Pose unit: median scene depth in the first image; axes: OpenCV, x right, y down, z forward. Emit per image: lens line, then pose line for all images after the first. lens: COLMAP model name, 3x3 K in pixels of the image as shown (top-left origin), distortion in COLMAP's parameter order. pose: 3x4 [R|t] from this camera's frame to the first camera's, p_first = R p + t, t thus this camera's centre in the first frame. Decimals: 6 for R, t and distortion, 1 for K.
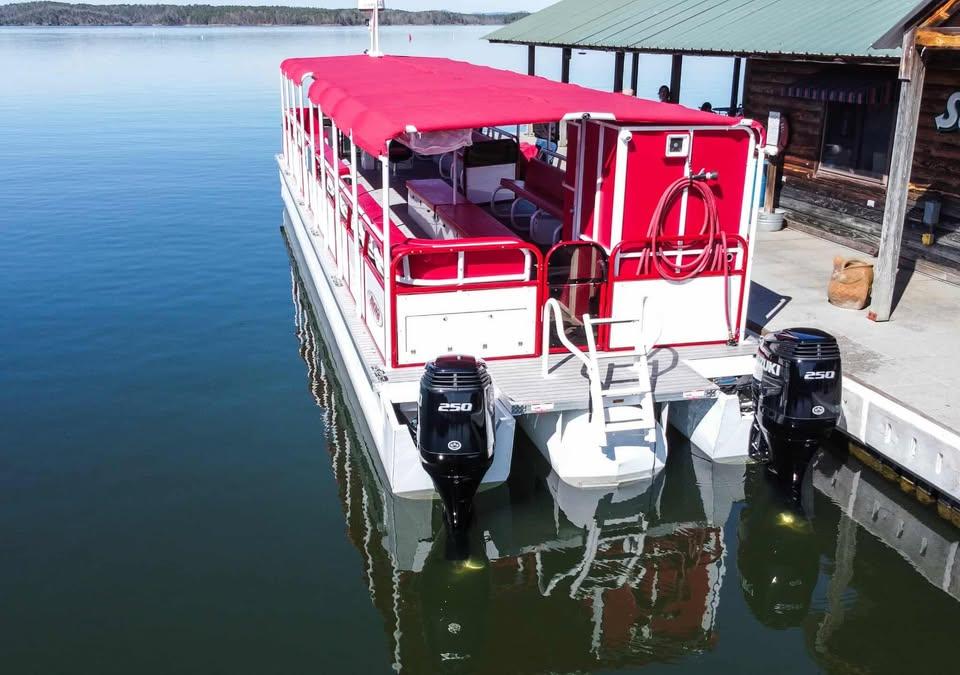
lens RADIAL K [[958.6, 0, 435.9], [0, 958.6, 359.0], [0, 0, 1]] dist [0.005459, 0.002711]
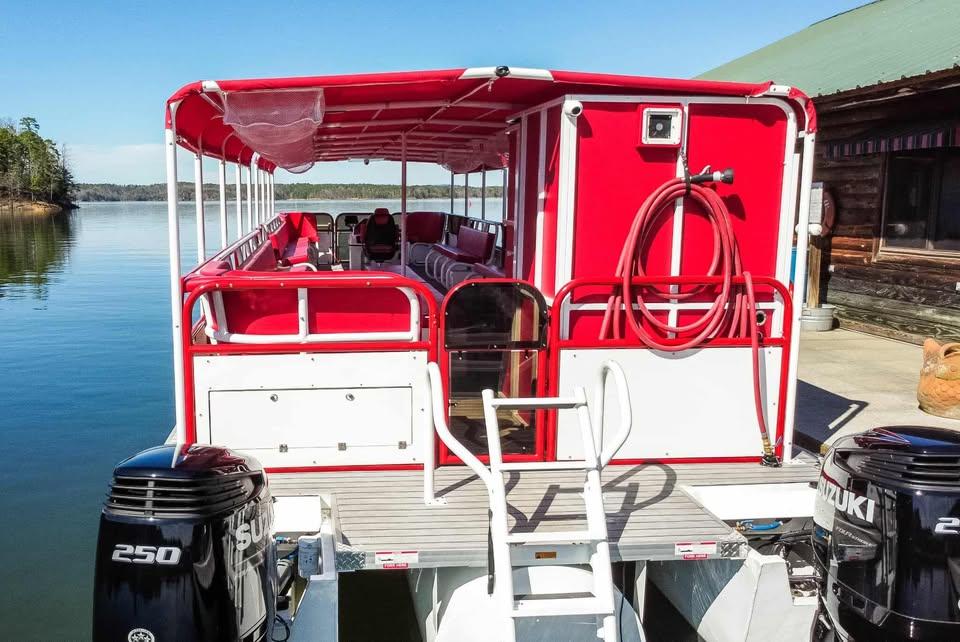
lens RADIAL K [[846.6, 0, 361.2], [0, 846.6, 323.3], [0, 0, 1]] dist [0.000882, -0.034578]
pose [[0.988112, 0.019914, -0.152439, 0.144428], [-0.048081, 0.981863, -0.183393, 0.008009], [0.146023, 0.188542, 0.971148, 0.463949]]
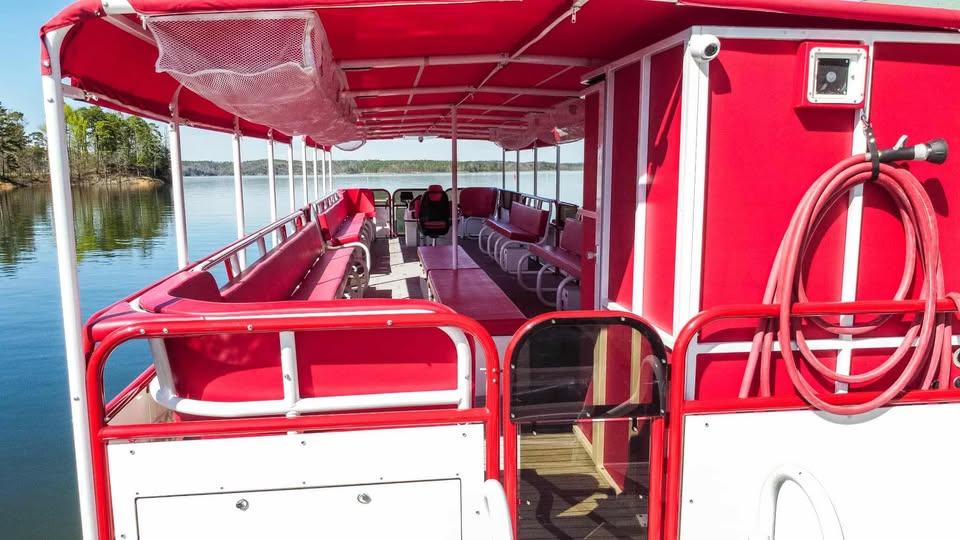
lens RADIAL K [[717.5, 0, 461.0], [0, 717.5, 269.2], [0, 0, 1]] dist [-0.005235, 0.000379]
pose [[0.994642, 0.006458, -0.103174, 0.124998], [-0.026806, 0.980020, -0.197083, -0.079259], [0.099840, 0.198793, 0.974943, 0.695699]]
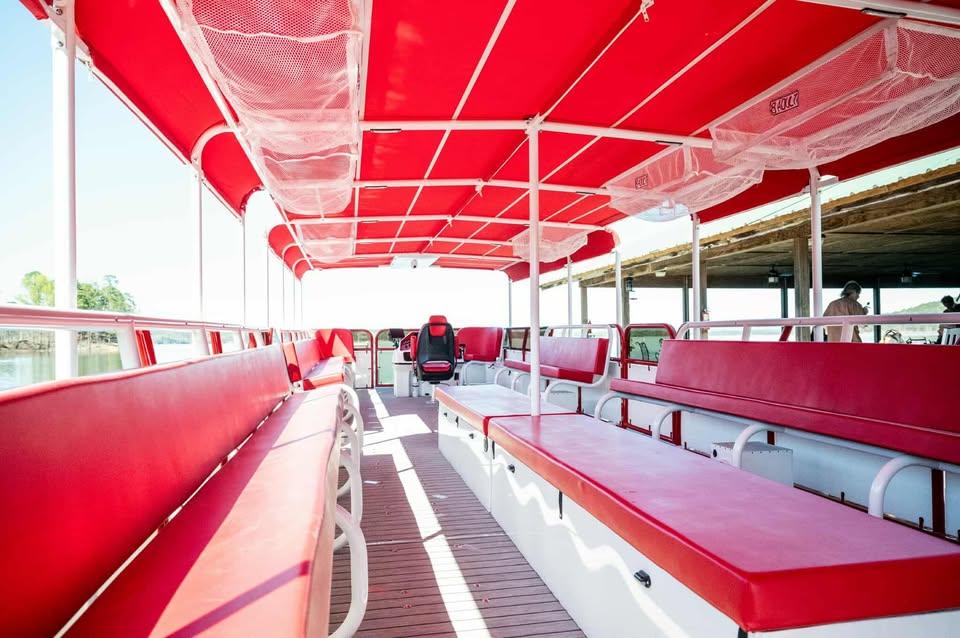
lens RADIAL K [[660.1, 0, 480.0], [0, 660.1, 319.0], [0, 0, 1]] dist [-0.004351, -0.001827]
pose [[0.999883, -0.009115, -0.012304, 0.000678], [0.004118, 0.934005, -0.357235, -0.152252], [0.014749, 0.357143, 0.933933, 1.102250]]
